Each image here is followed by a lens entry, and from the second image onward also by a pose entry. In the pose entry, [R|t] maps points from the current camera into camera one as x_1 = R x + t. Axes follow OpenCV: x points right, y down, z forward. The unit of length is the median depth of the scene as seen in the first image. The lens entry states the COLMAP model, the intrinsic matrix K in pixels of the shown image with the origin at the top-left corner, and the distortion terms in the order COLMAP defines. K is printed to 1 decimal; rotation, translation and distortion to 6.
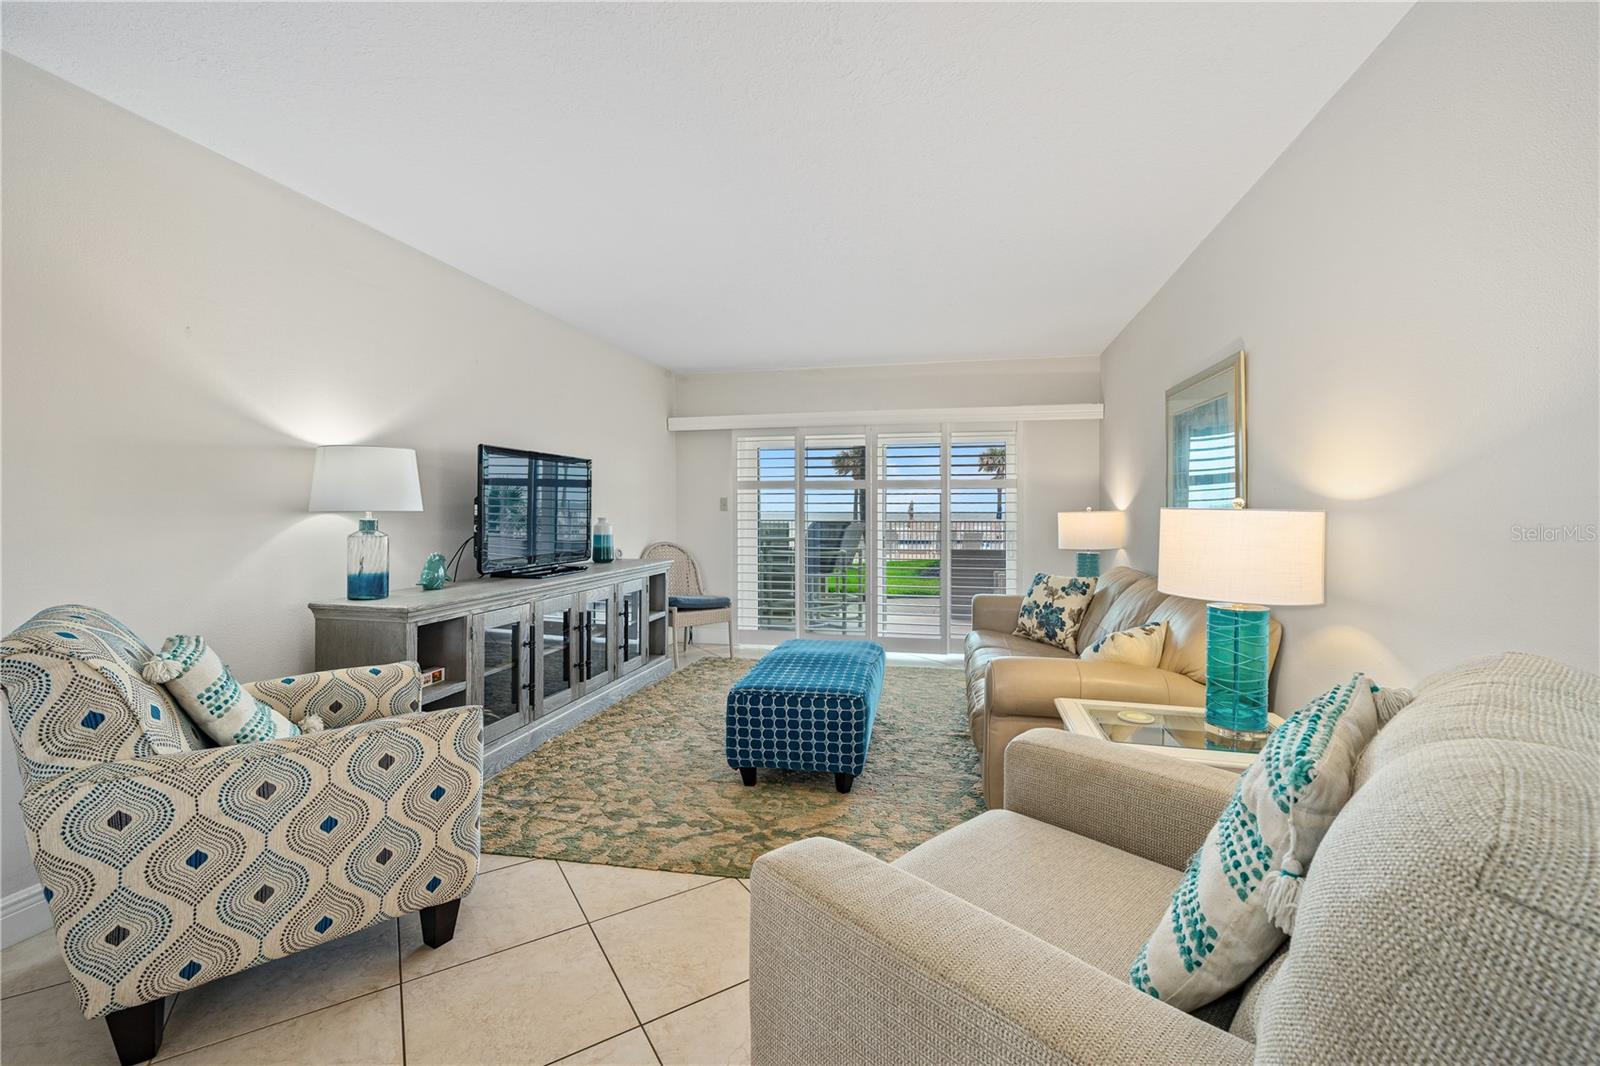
lens RADIAL K [[658.6, 0, 816.8], [0, 658.6, 512.9], [0, 0, 1]] dist [0.000183, -0.000290]
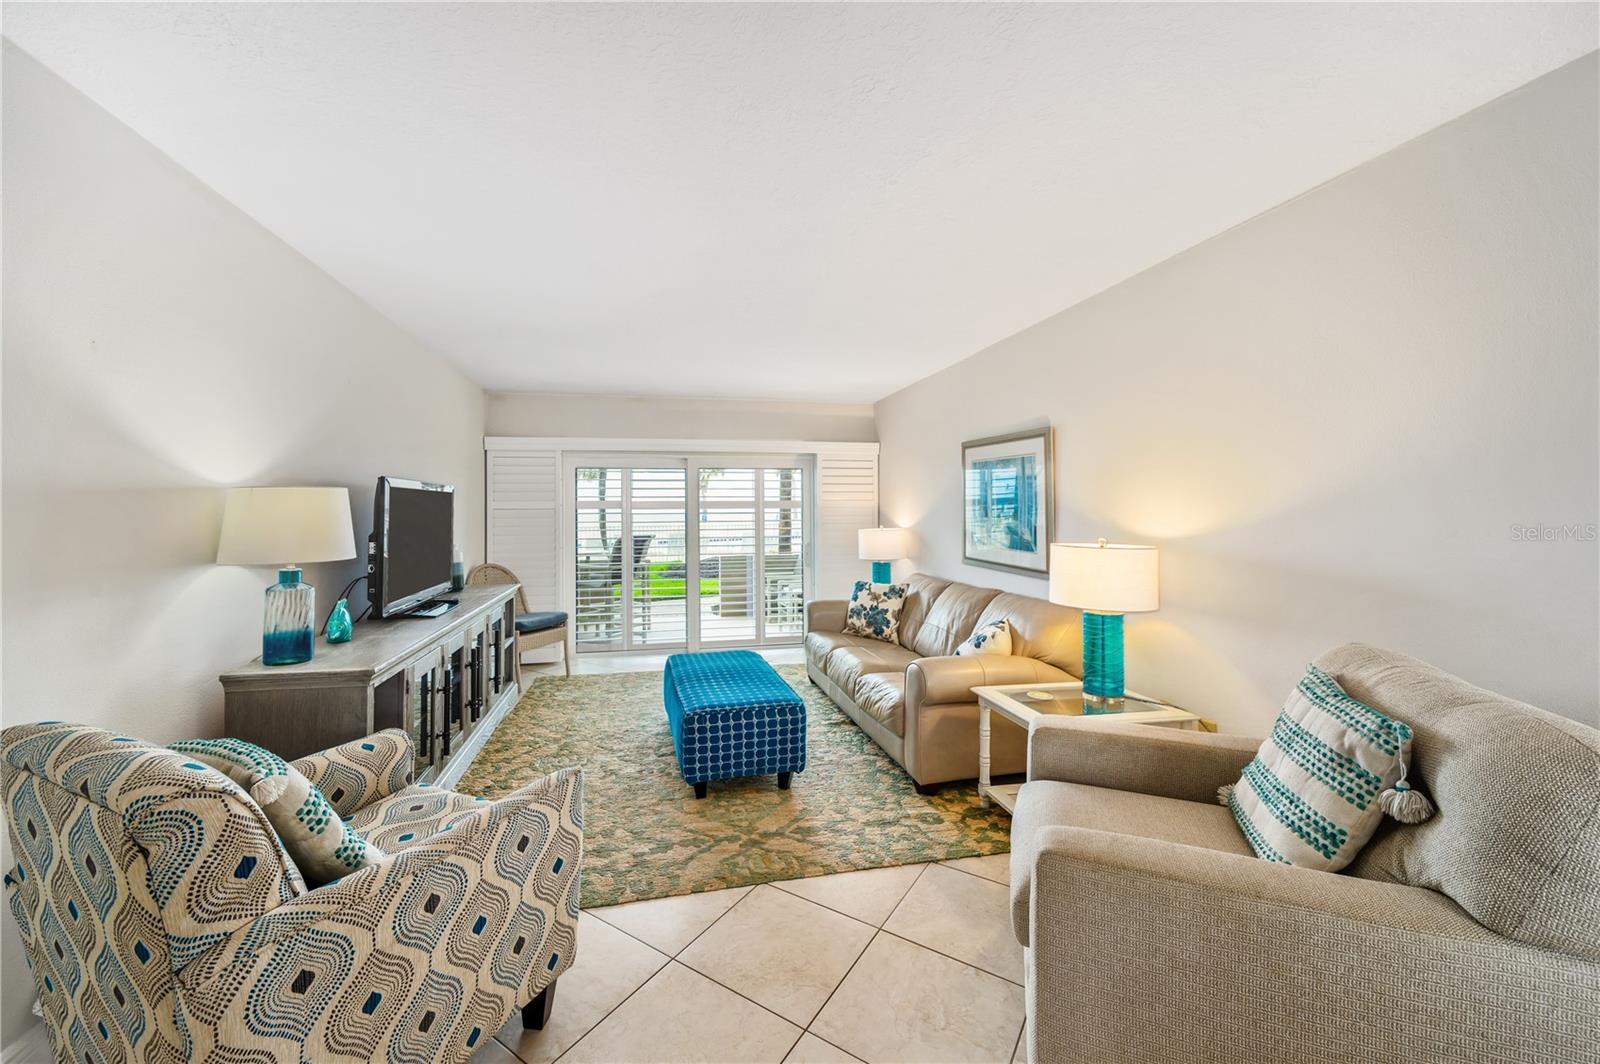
lens RADIAL K [[602.6, 0, 758.0], [0, 602.6, 502.3], [0, 0, 1]] dist [-0.002022, -0.000228]
pose [[0.924771, -0.000267, 0.380525, -0.413140], [0.007304, 0.999828, -0.017048, -0.059601], [-0.380455, 0.018545, 0.924613, 0.036783]]
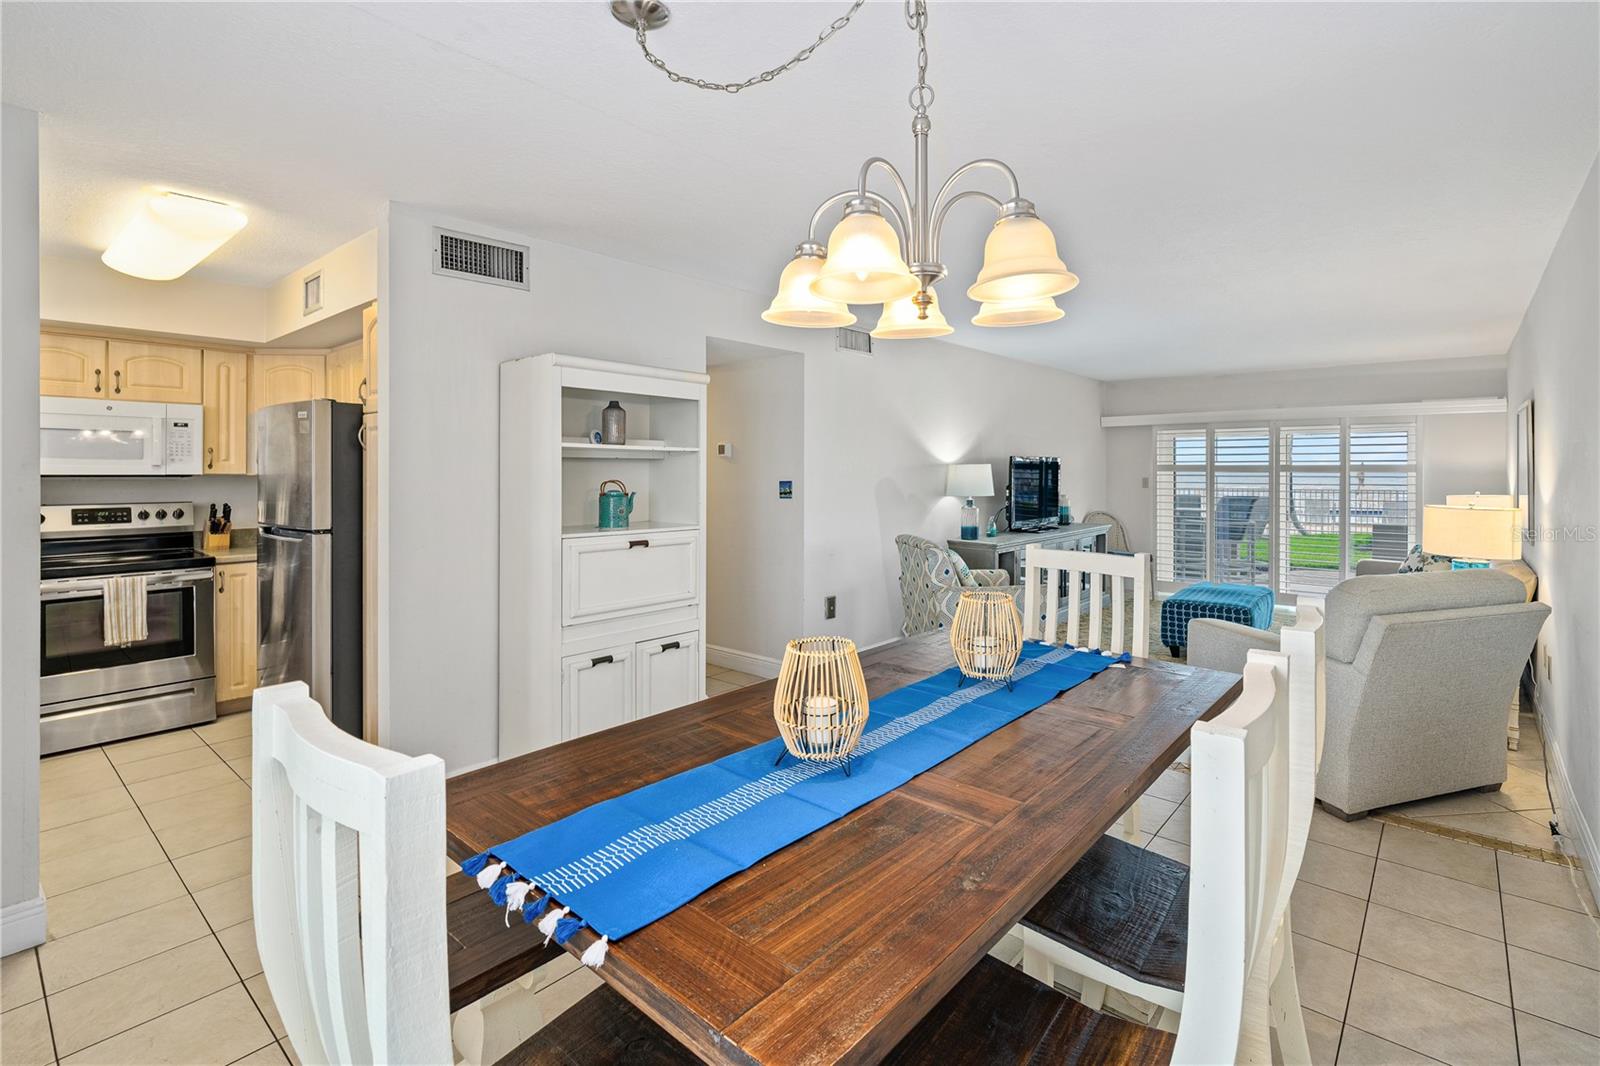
lens RADIAL K [[721.4, 0, 877.9], [0, 721.4, 473.9], [0, 0, 1]] dist [-0.005523, -0.000272]
pose [[0.894310, 0.001028, -0.447447, 0.045838], [-0.000327, 0.999999, 0.001644, -0.070583], [0.447448, -0.001324, 0.894309, -1.074348]]
